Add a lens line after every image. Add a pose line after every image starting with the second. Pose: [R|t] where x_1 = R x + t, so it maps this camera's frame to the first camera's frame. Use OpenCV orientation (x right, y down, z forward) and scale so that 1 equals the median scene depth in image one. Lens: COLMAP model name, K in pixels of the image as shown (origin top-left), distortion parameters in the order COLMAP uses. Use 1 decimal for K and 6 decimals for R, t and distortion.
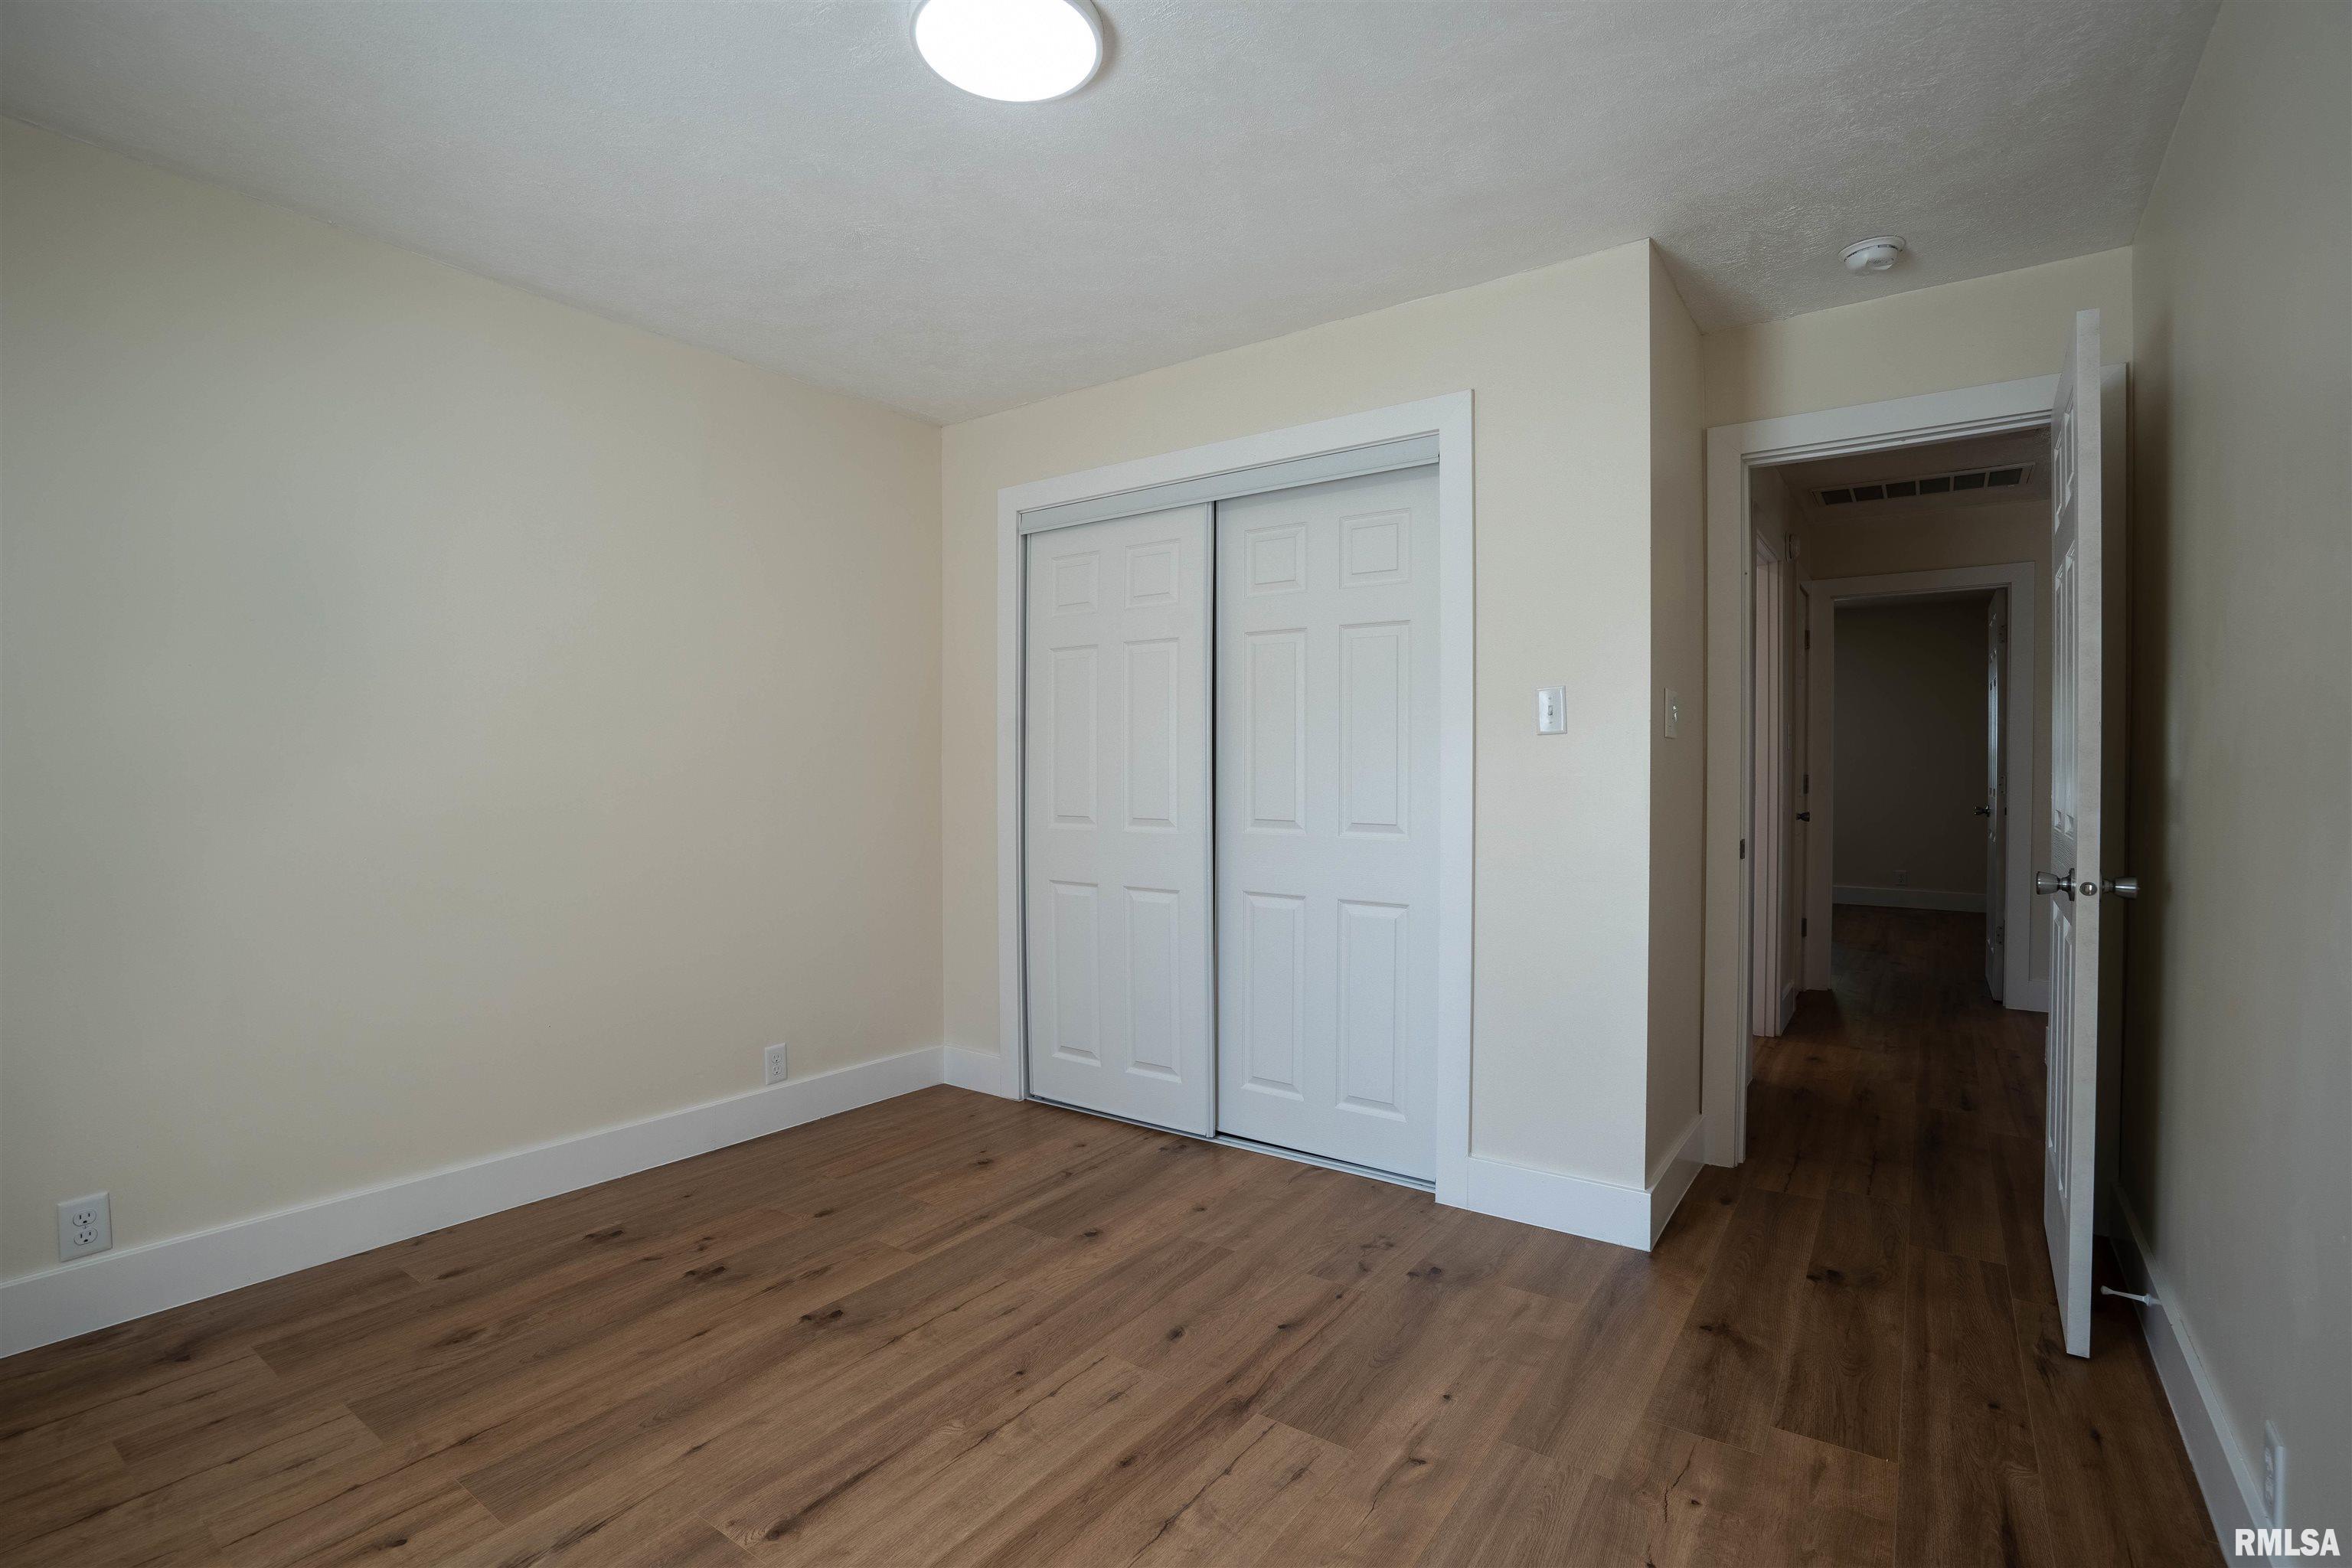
lens RADIAL K [[1087.1, 0, 1172.7], [0, 1087.1, 779.3], [0, 0, 1]] dist [-0.055854, 0.020991]
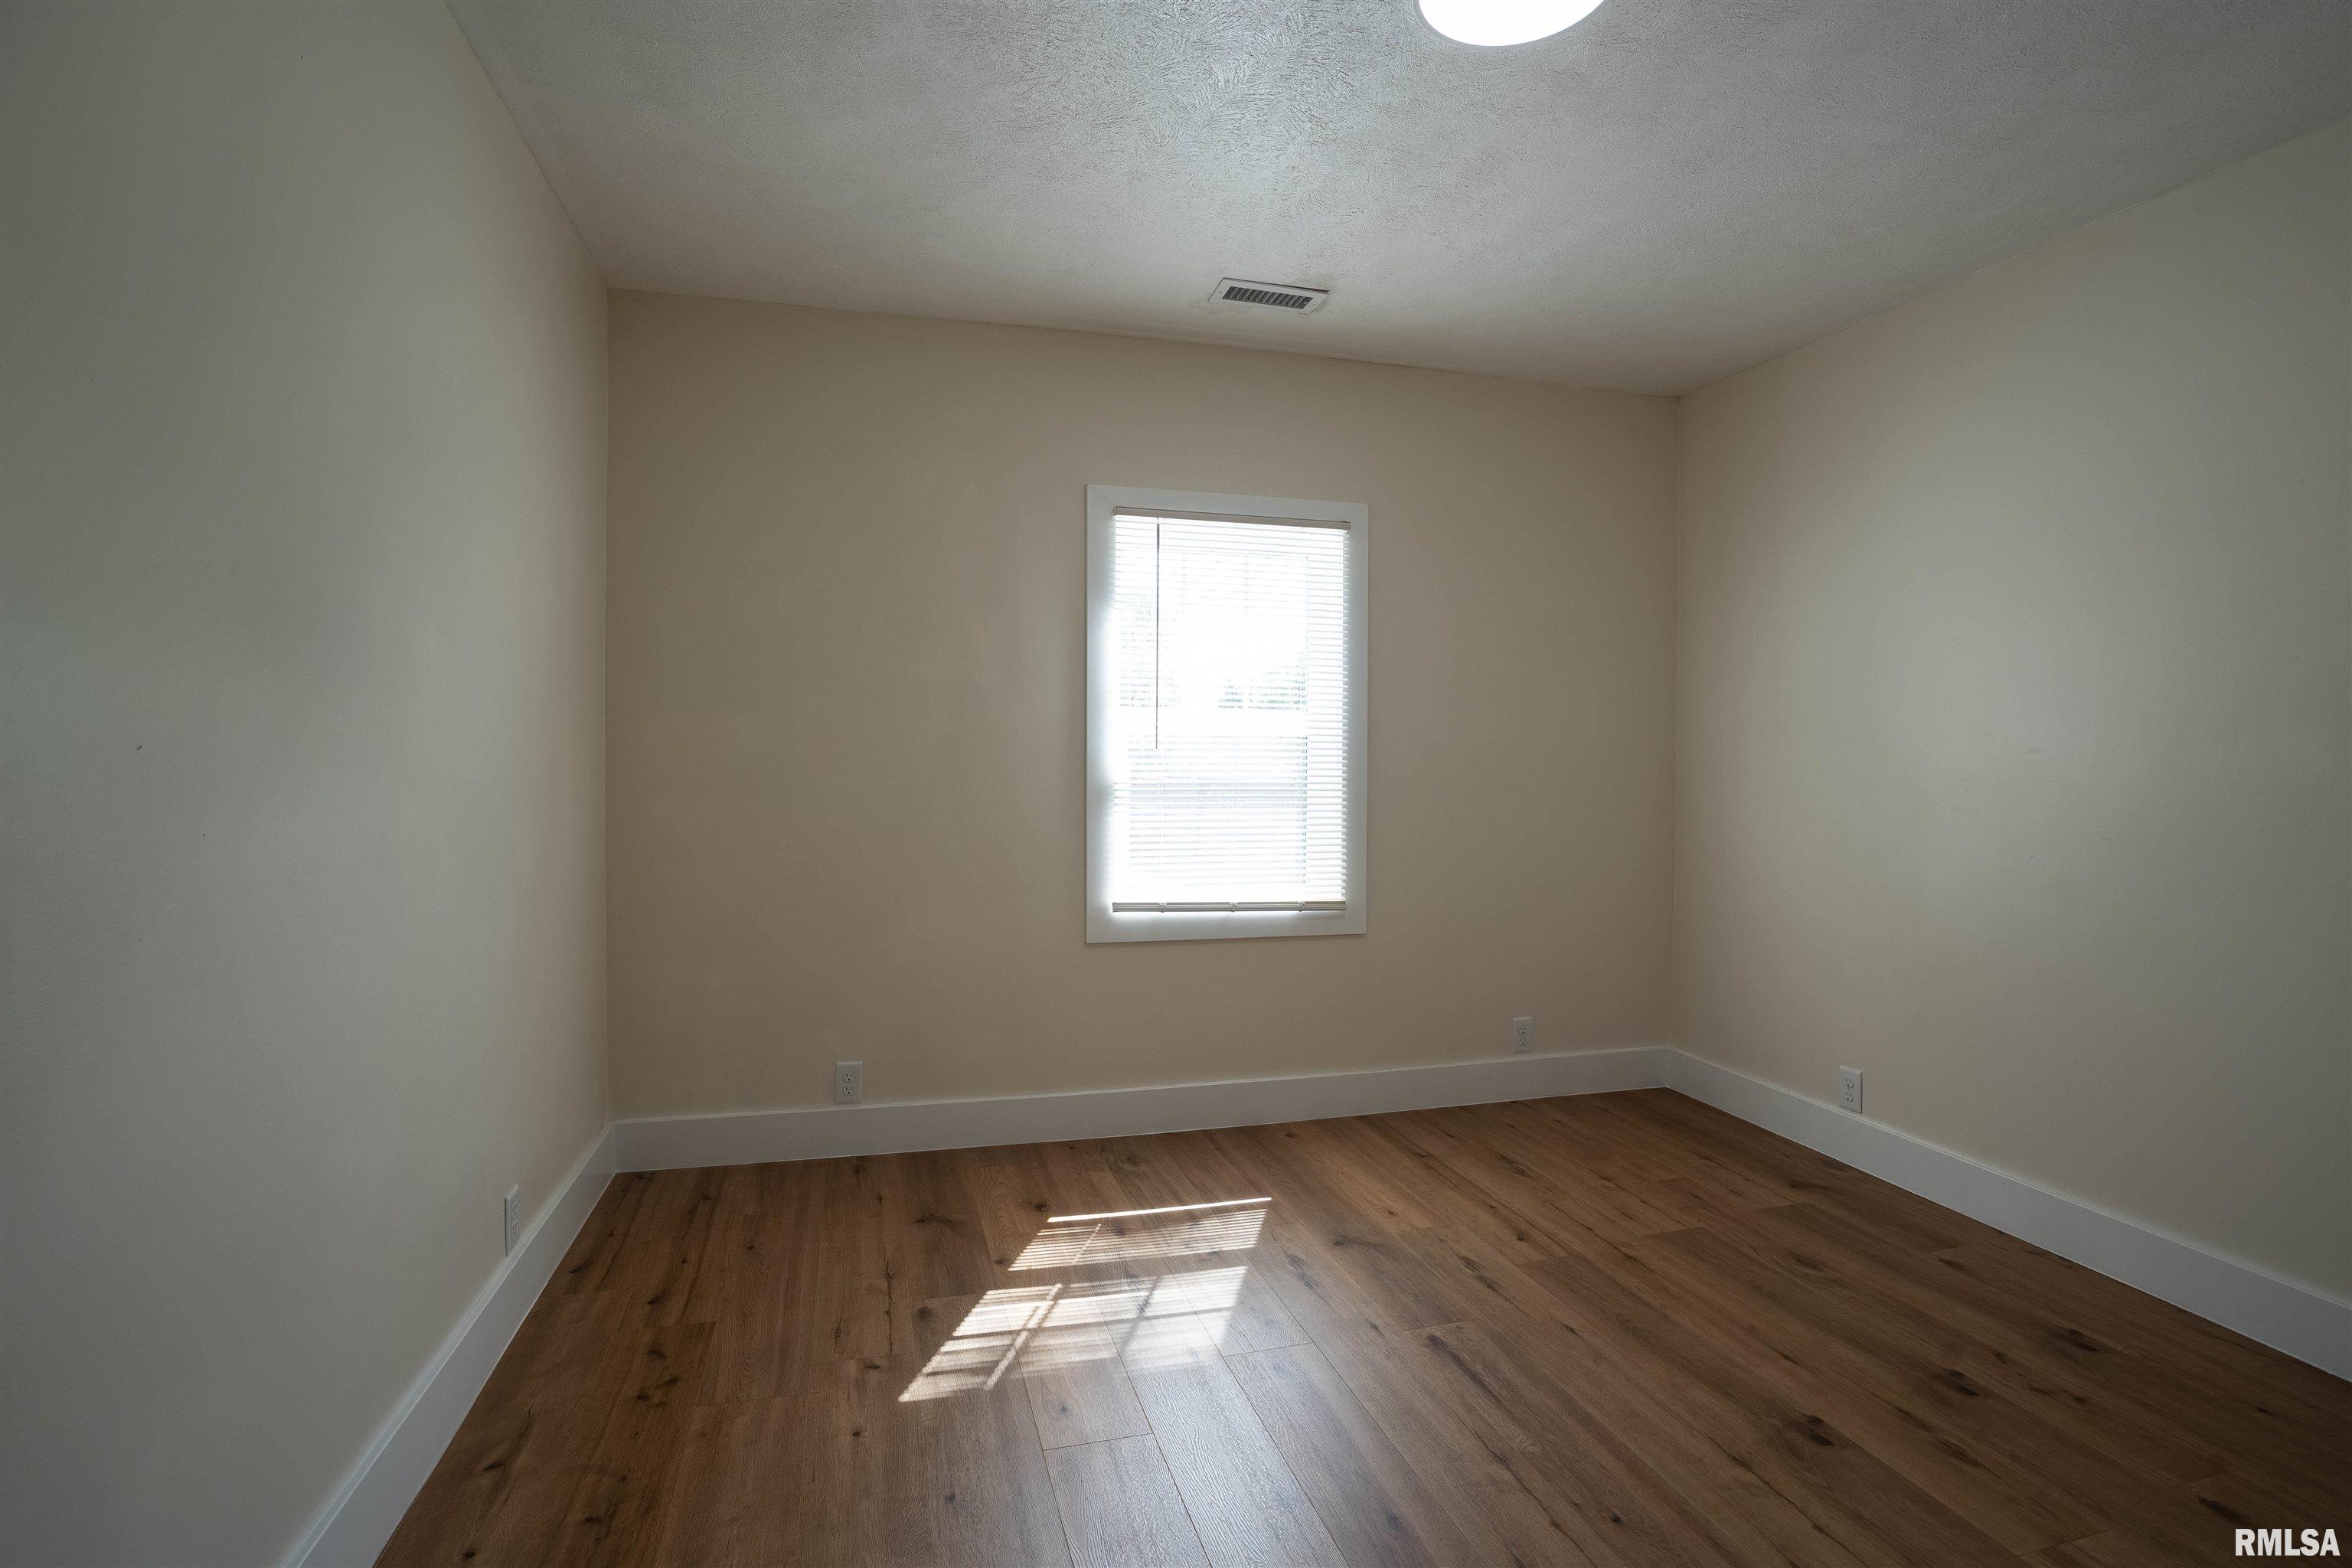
lens RADIAL K [[1087.1, 0, 1172.7], [0, 1087.1, 779.3], [0, 0, 1]] dist [-0.055854, 0.020991]
pose [[-0.626280, 0.012161, -0.779503, 0.666716], [-0.016481, 0.999448, 0.028834, -0.019607], [0.779424, 0.030905, -0.625734, 1.194306]]
